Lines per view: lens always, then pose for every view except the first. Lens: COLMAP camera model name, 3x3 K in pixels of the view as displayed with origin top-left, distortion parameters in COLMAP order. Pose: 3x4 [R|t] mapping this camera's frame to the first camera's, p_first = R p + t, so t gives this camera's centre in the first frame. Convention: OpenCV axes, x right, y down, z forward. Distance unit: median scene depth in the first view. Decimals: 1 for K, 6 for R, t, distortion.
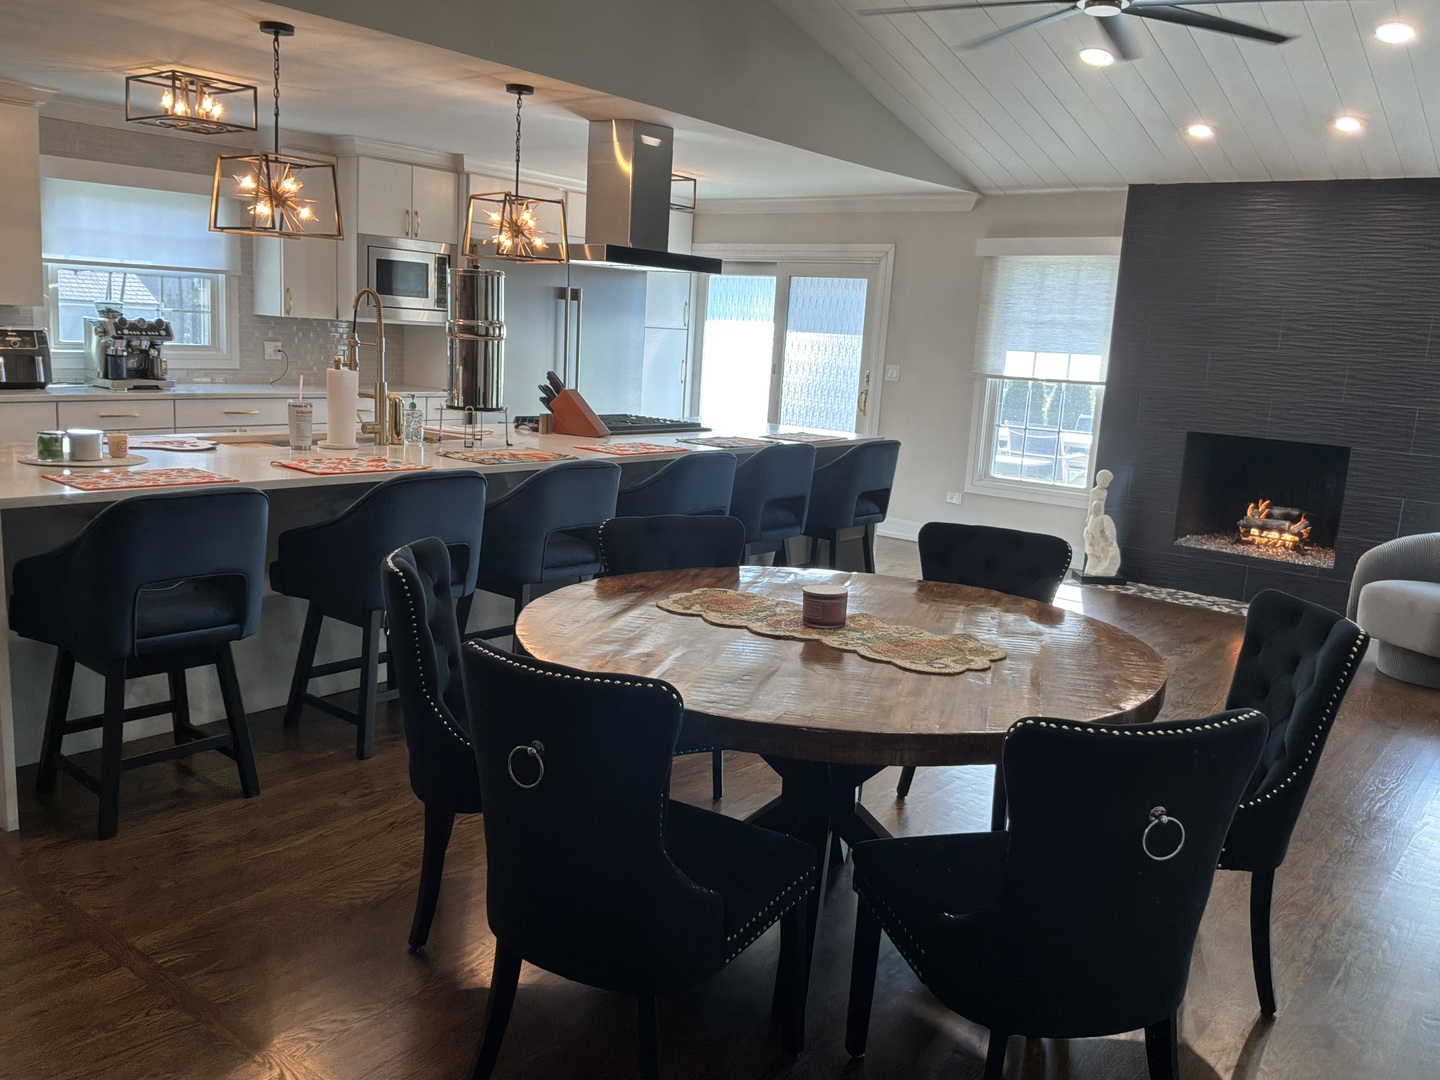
lens RADIAL K [[1195.5, 0, 720.0], [0, 1195.5, 540.0], [0, 0, 1]] dist [0.121527, -0.257189]
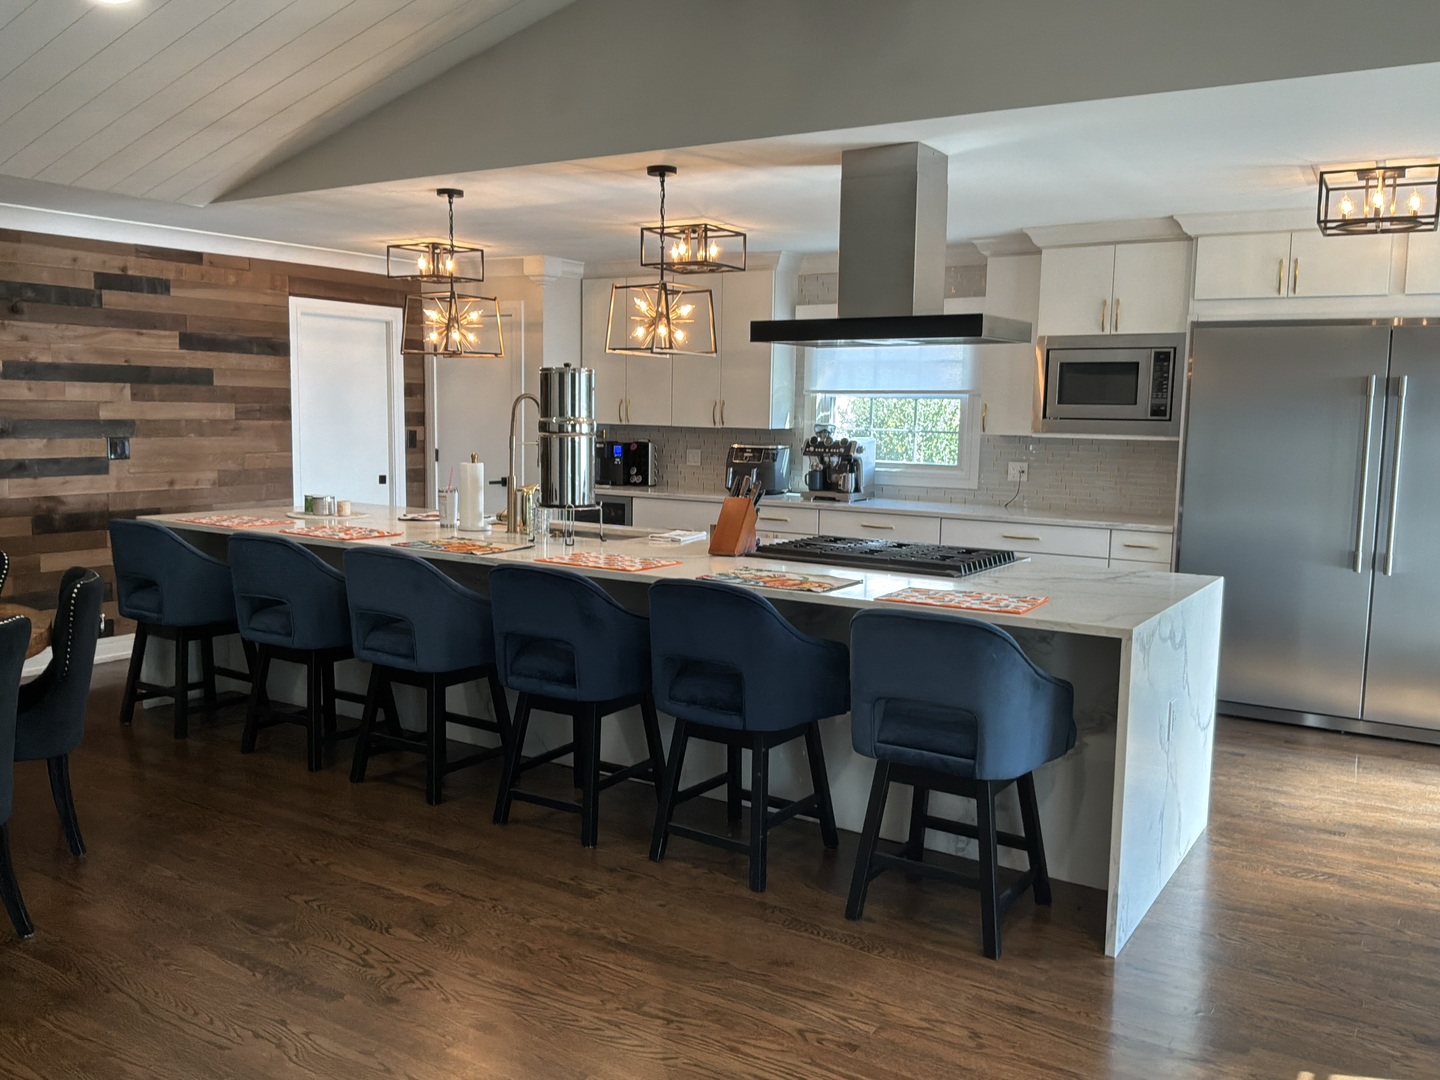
lens RADIAL K [[1195.5, 0, 720.0], [0, 1195.5, 540.0], [0, 0, 1]] dist [0.121527, -0.257189]
pose [[0.108981, 0.048852, -0.992843, 0.765255], [-0.183486, 0.982617, 0.028208, -0.128980], [0.976963, 0.179099, 0.116050, 0.985650]]
